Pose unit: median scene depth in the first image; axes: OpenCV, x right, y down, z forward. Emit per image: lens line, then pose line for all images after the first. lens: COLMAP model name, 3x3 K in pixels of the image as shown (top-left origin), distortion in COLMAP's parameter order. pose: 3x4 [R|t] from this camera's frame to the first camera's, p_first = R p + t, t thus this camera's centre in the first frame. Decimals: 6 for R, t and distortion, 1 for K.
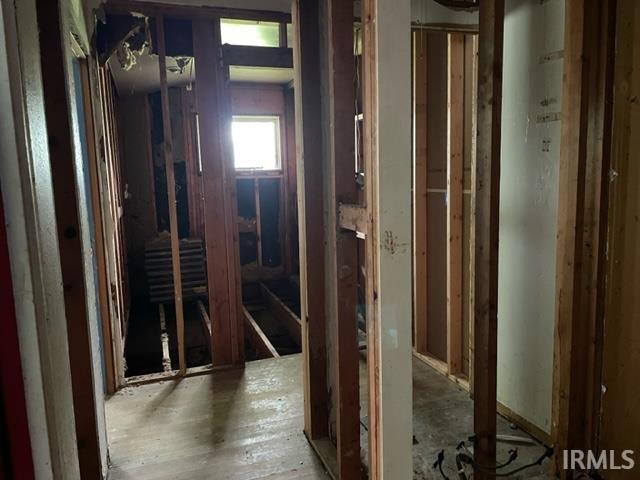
lens RADIAL K [[475.4, 0, 318.8], [0, 475.4, 237.0], [0, 0, 1]] dist [0.084503, -0.100527]
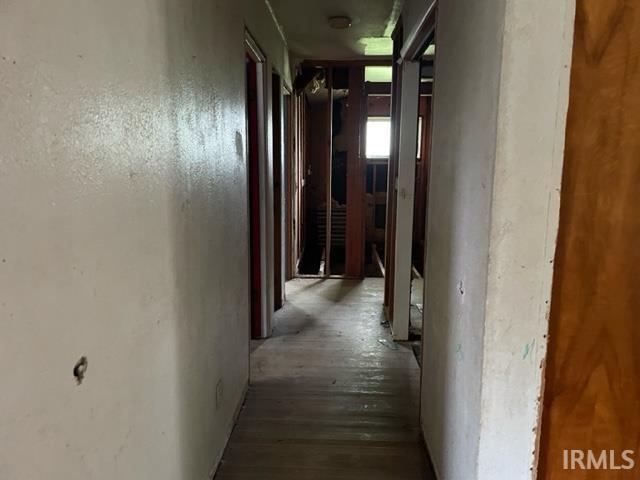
lens RADIAL K [[475.4, 0, 318.8], [0, 475.4, 237.0], [0, 0, 1]] dist [0.084503, -0.100527]
pose [[0.928147, 0.088687, -0.361494, 0.385217], [-0.076906, 0.995936, 0.046880, 0.088981], [0.364182, -0.015711, 0.931195, -0.784526]]
